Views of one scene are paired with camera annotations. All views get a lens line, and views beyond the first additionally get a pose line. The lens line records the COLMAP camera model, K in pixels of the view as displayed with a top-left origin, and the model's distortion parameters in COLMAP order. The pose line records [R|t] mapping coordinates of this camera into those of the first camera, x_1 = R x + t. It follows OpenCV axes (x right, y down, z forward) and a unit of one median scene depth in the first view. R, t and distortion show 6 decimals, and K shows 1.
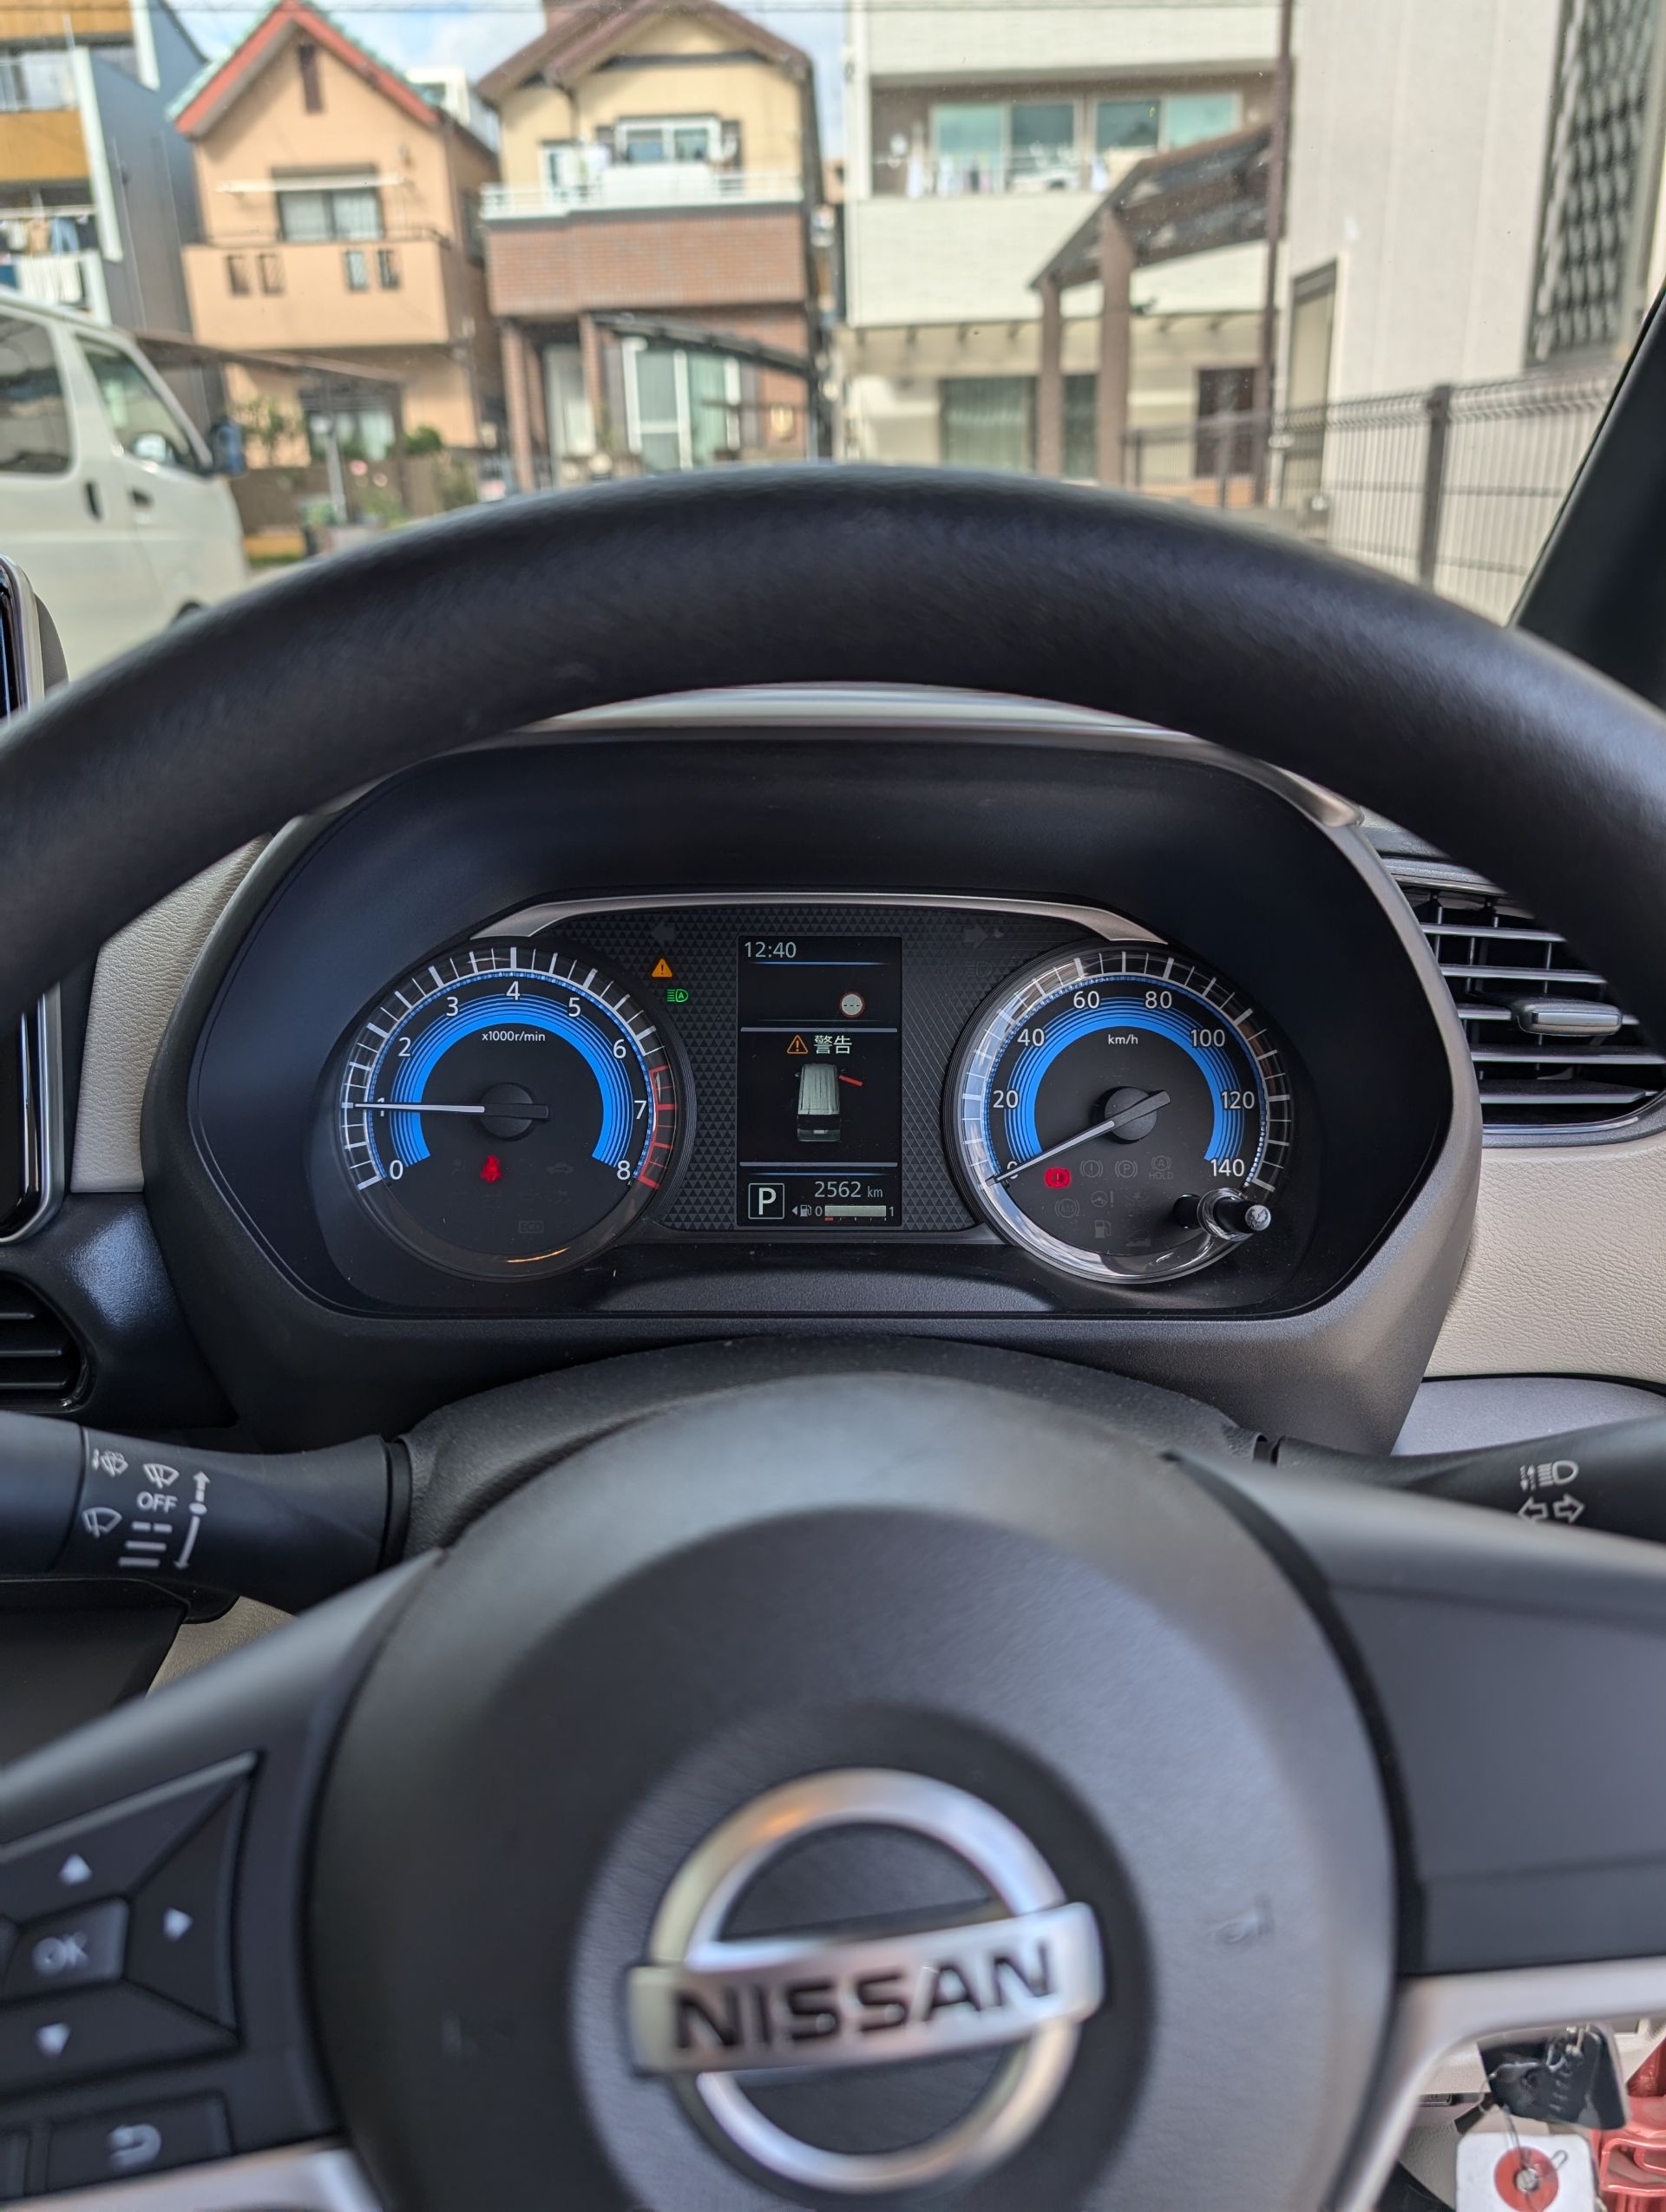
lens RADIAL K [[1584.7, 0, 837.7], [0, 1584.7, 1088.8], [0, 0, 1]] dist [0.005196, -0.006009]
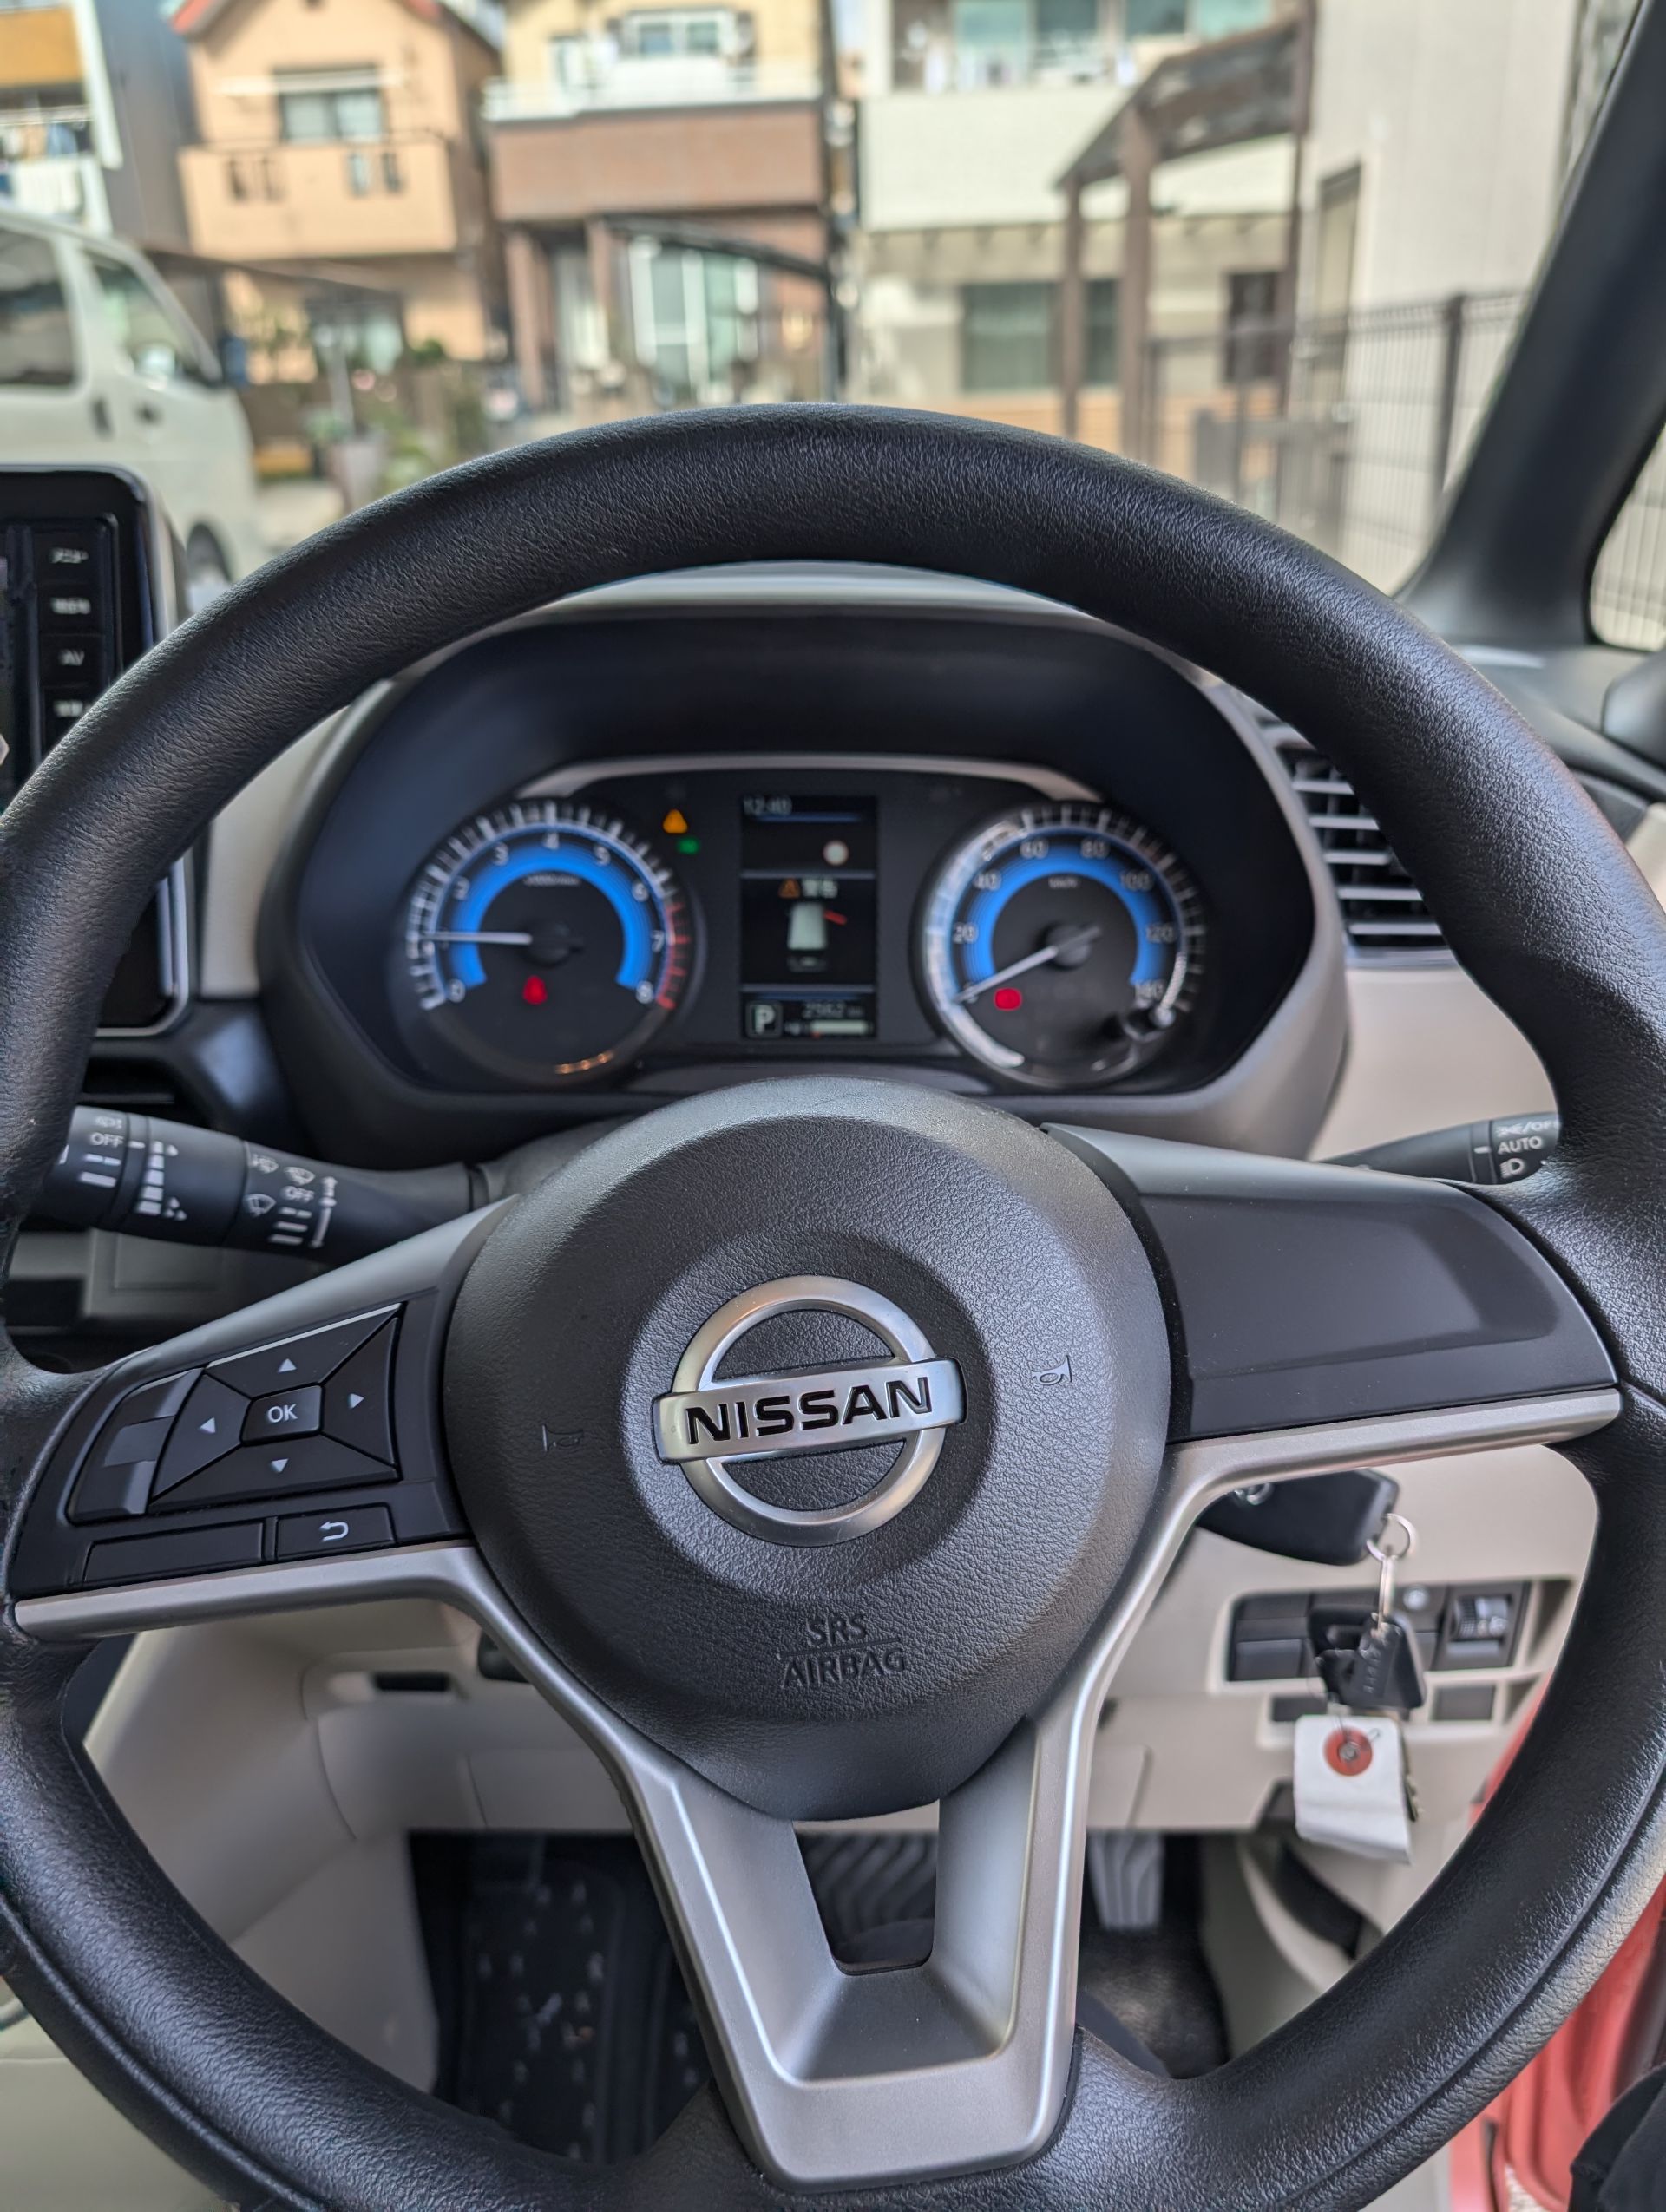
lens RADIAL K [[1608.5, 0, 833.0], [0, 1608.5, 1106.0], [0, 0, 1]] dist [-0.005349, -0.004923]
pose [[0.999905, 0.000795, -0.013737, 0.023386], [-0.000065, 0.998590, 0.053088, 0.071371], [0.013760, -0.053082, 0.998495, -0.210428]]
